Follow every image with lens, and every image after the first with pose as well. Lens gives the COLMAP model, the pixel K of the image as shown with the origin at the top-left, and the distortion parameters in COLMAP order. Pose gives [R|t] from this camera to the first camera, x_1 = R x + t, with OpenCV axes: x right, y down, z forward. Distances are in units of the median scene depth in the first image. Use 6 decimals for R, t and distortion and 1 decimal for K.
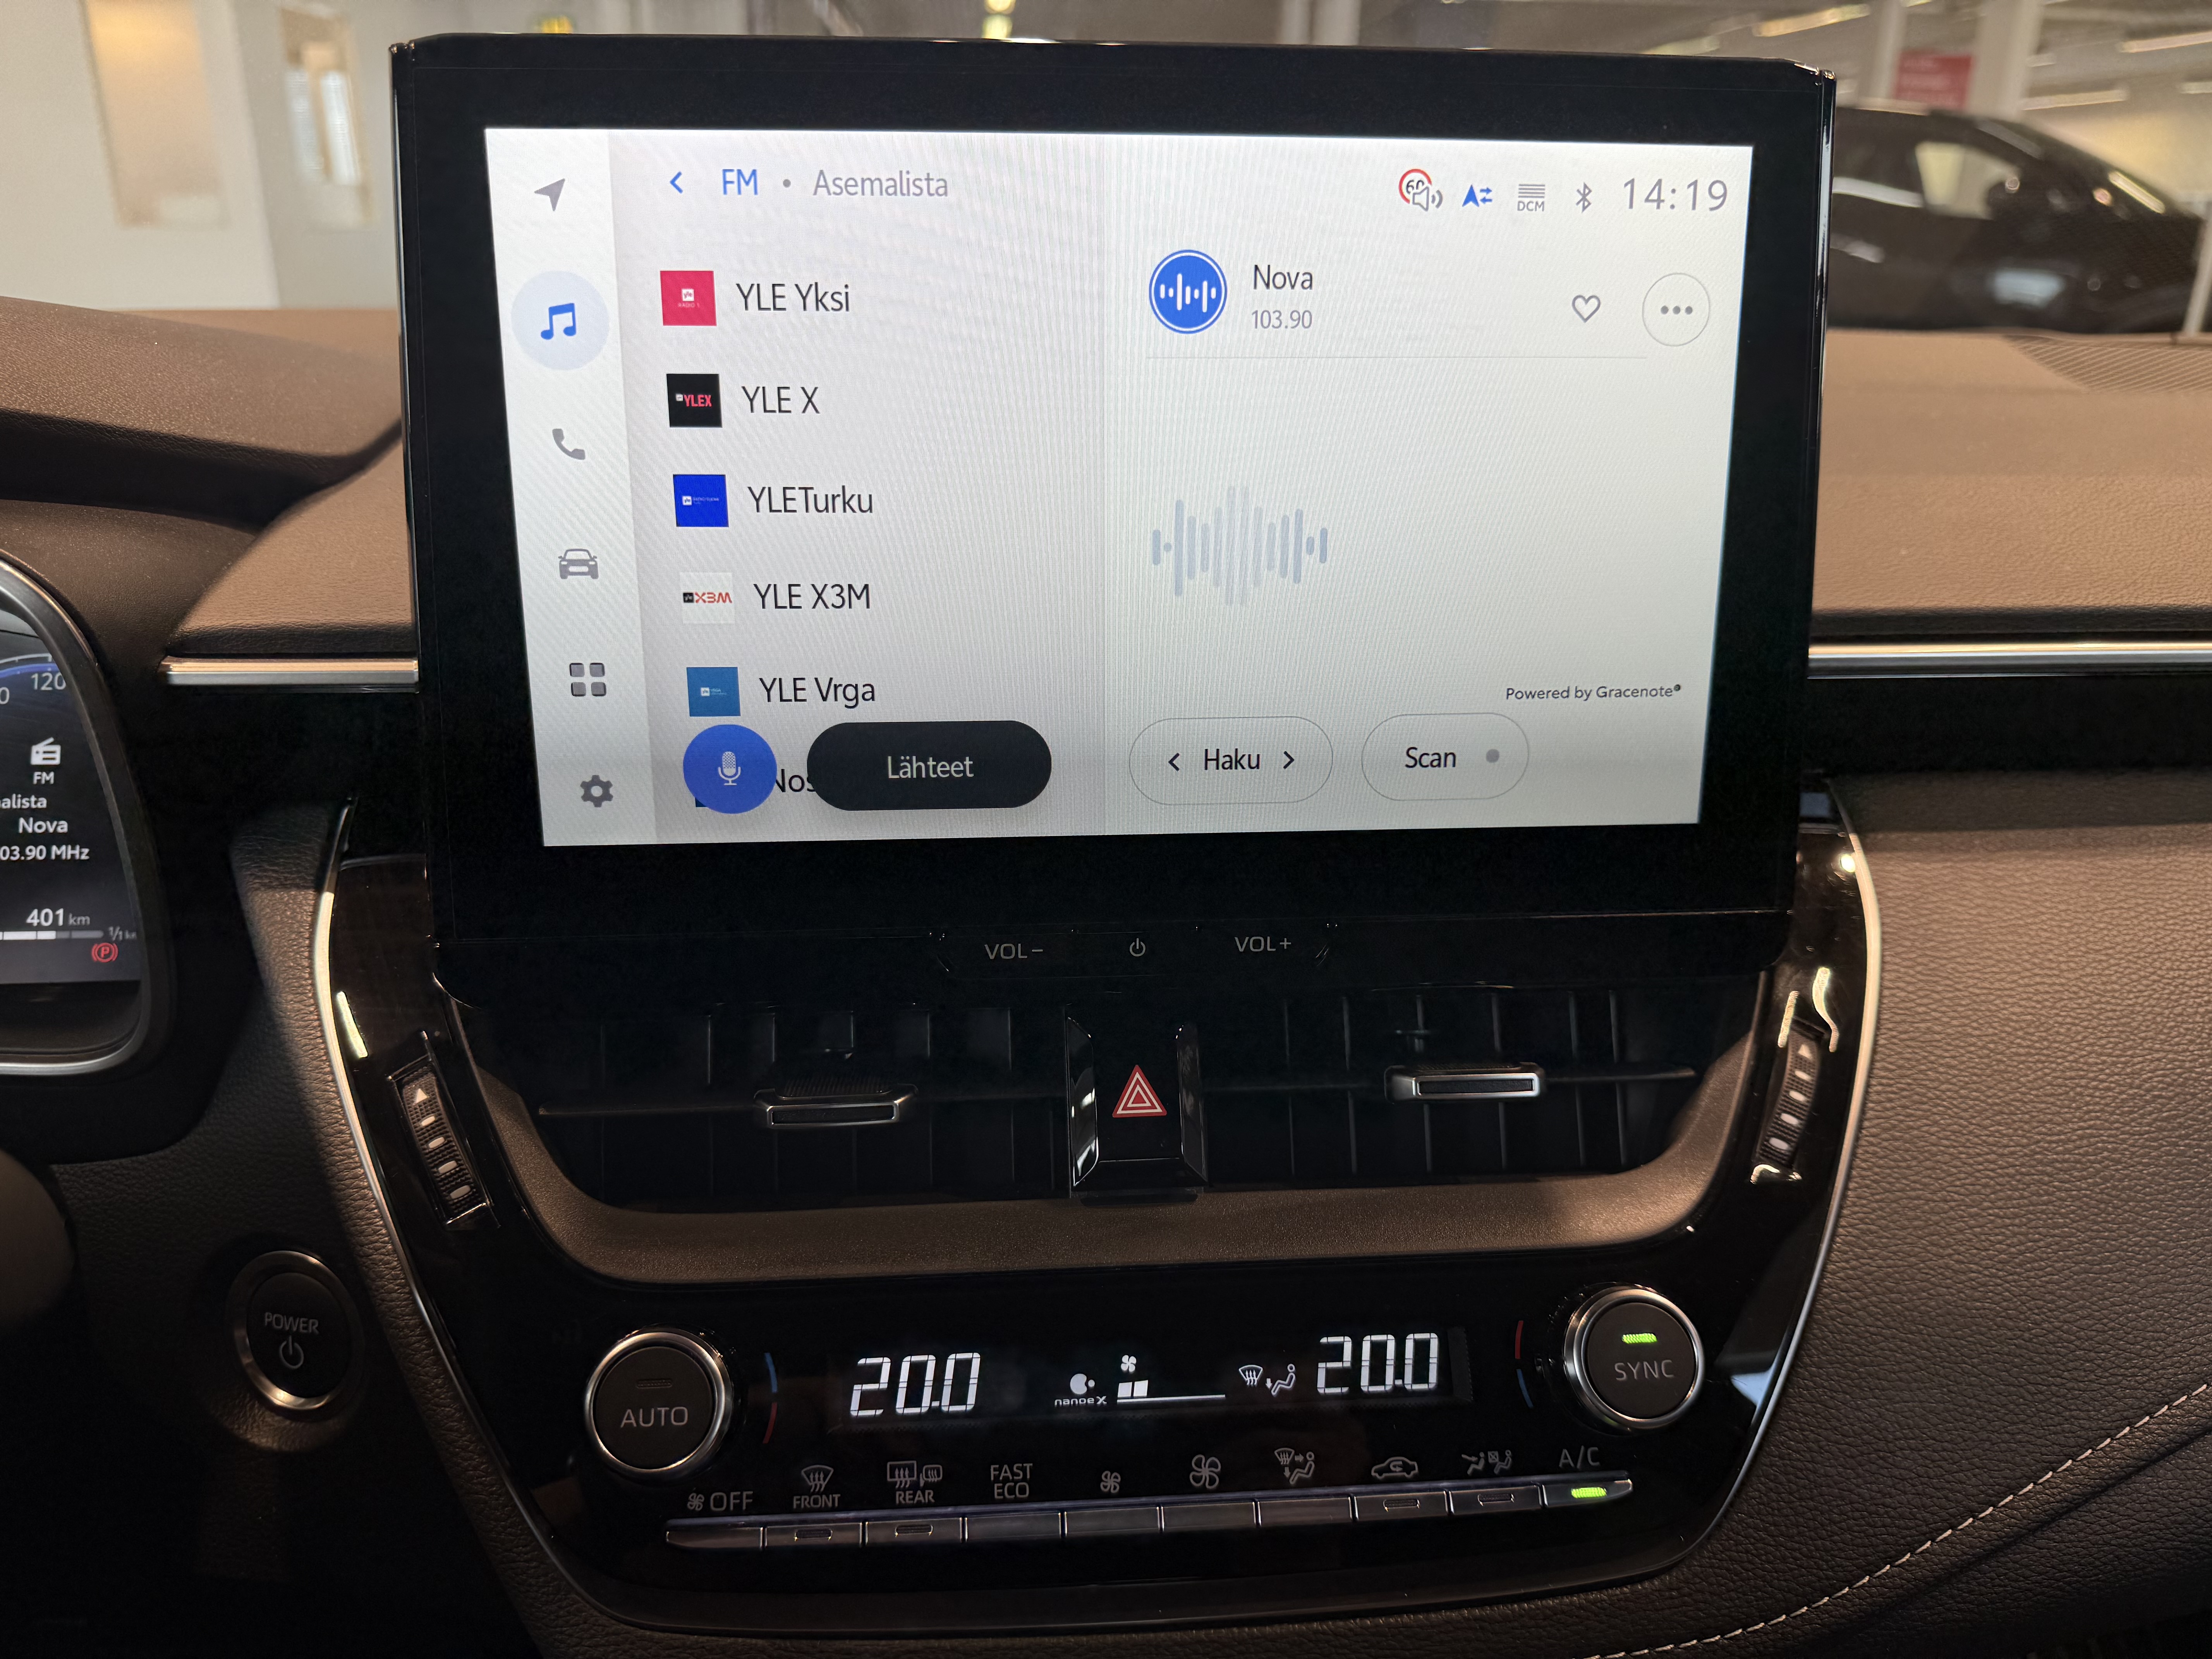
lens RADIAL K [[1591.0, 0, 1106.0], [0, 1591.0, 829.5], [0, 0, 1]] dist [0.002614, -0.006579]
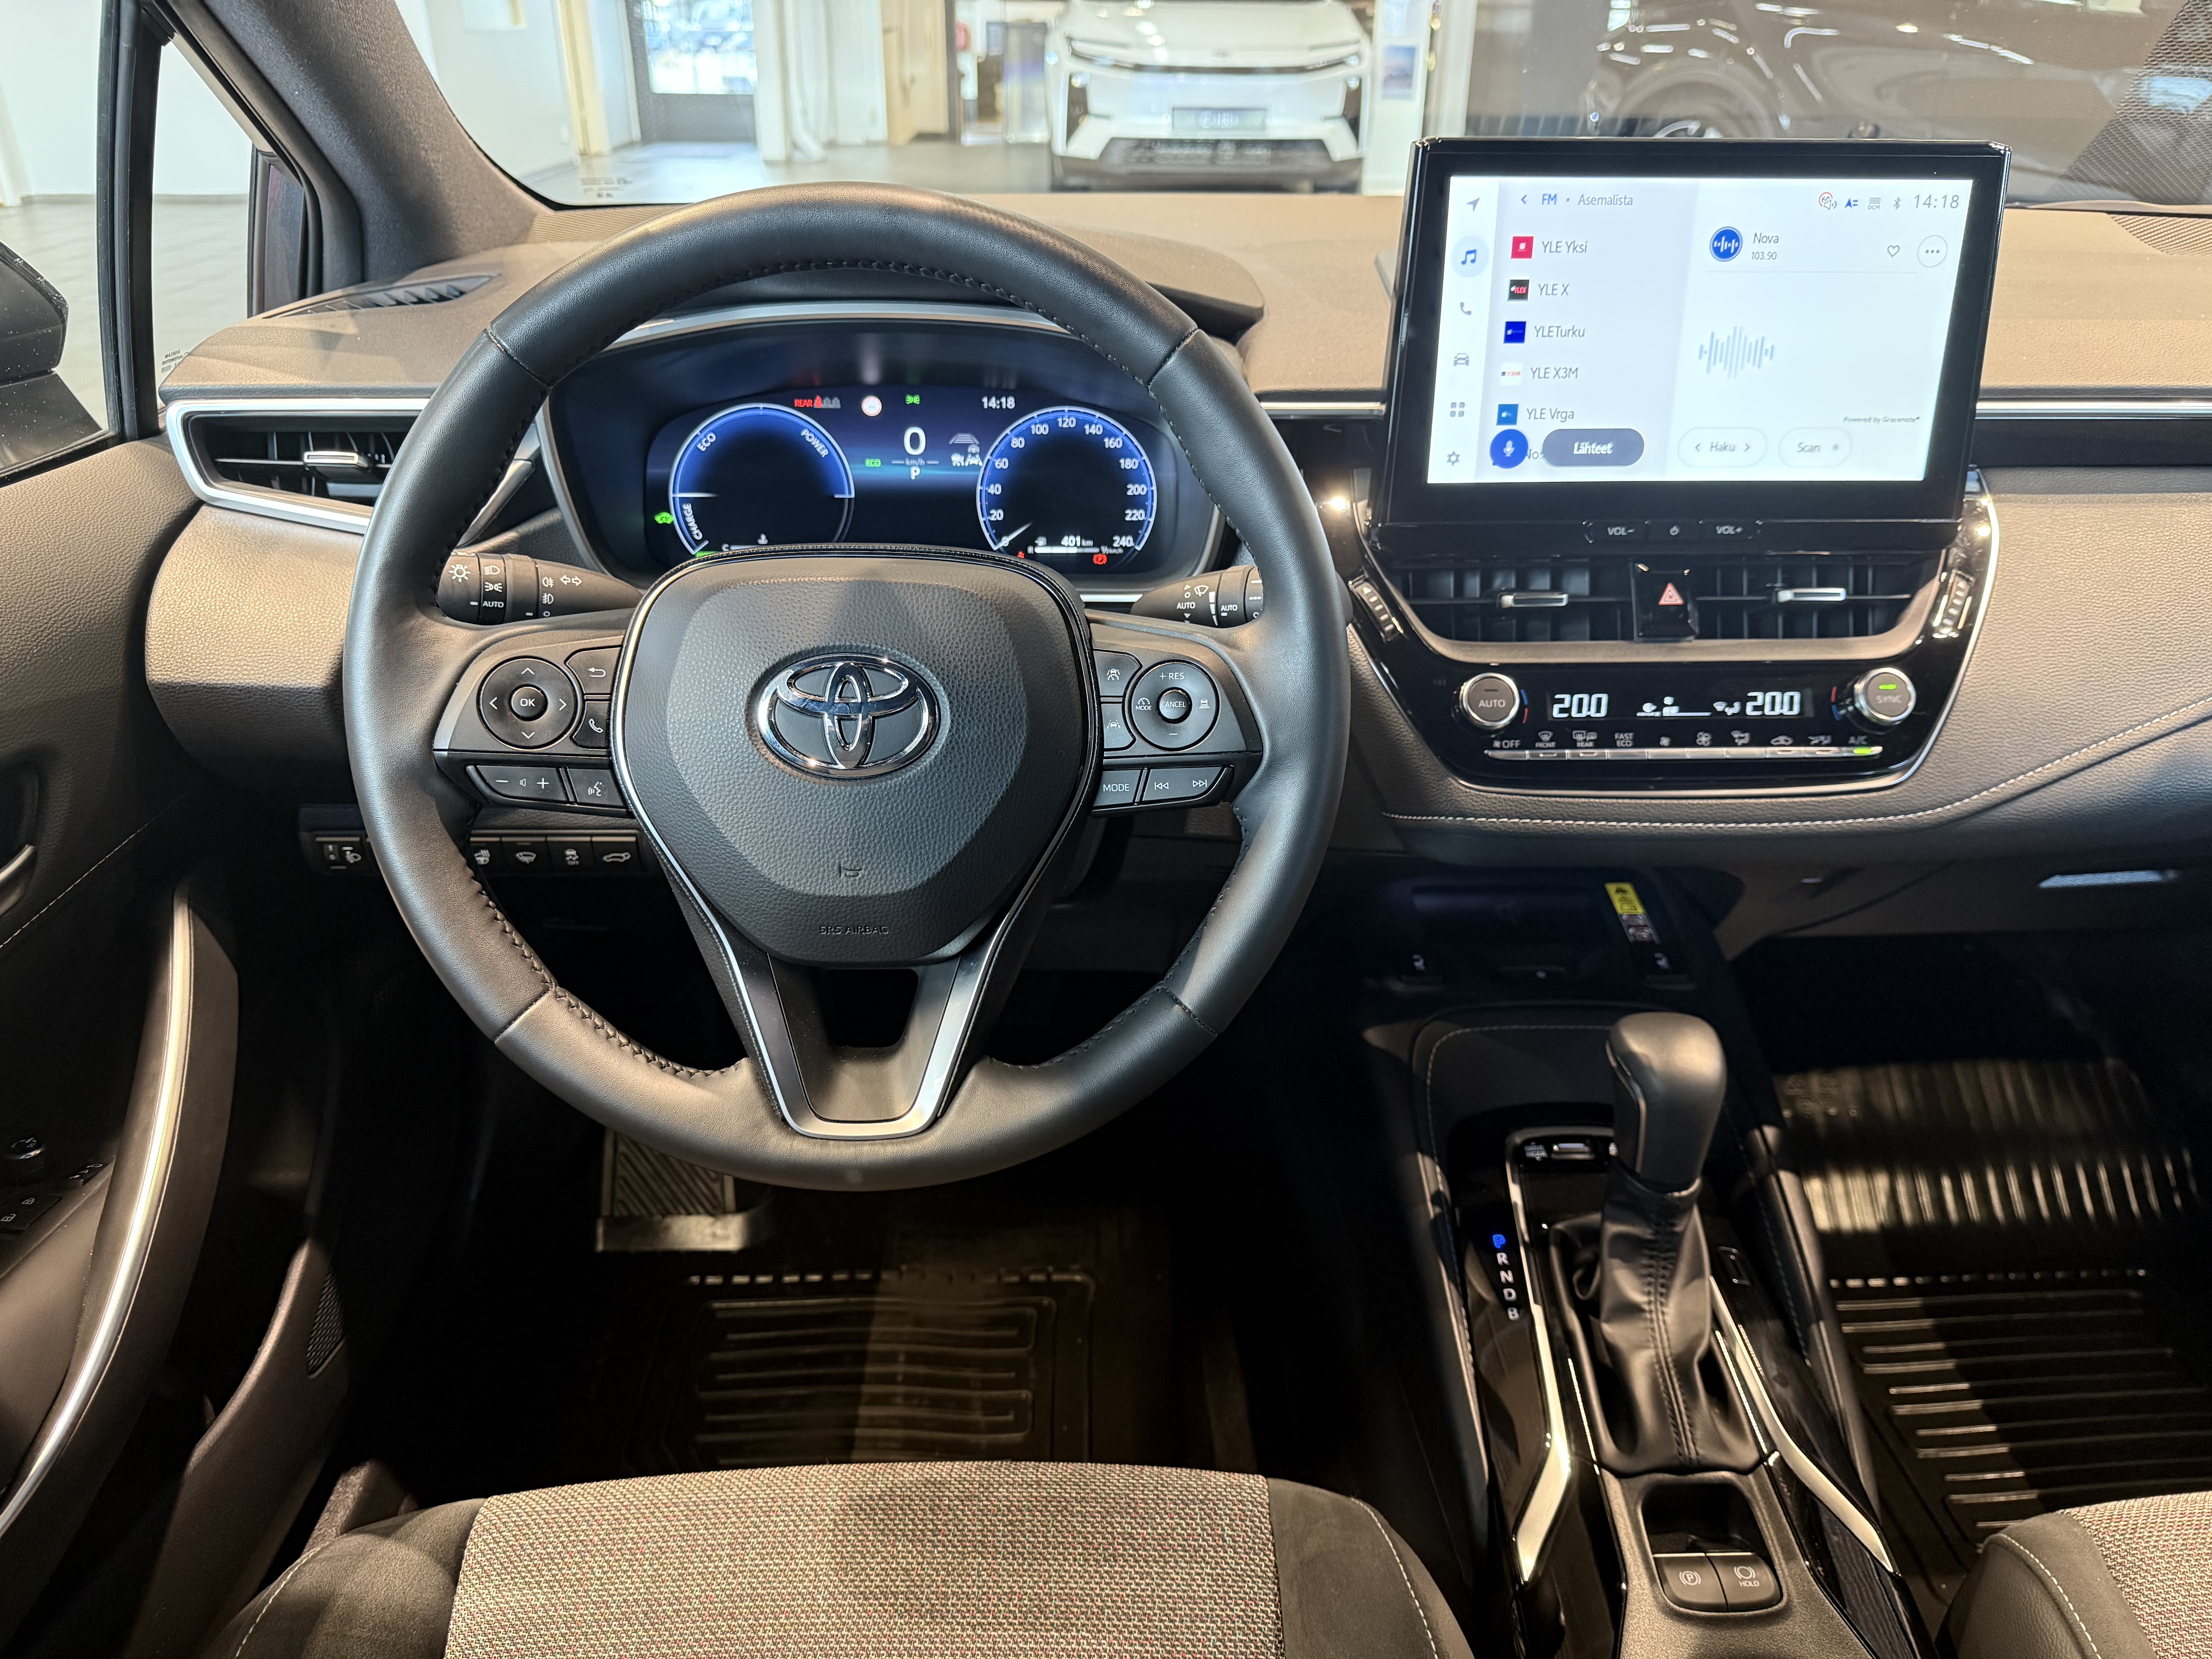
lens RADIAL K [[1591.0, 0, 1106.0], [0, 1591.0, 829.5], [0, 0, 1]] dist [0.002614, -0.006579]
pose [[0.998383, 0.020667, -0.052963, -0.695063], [-0.015296, 0.994882, 0.099877, 0.298917], [0.054756, -0.098905, 0.993589, -1.440974]]
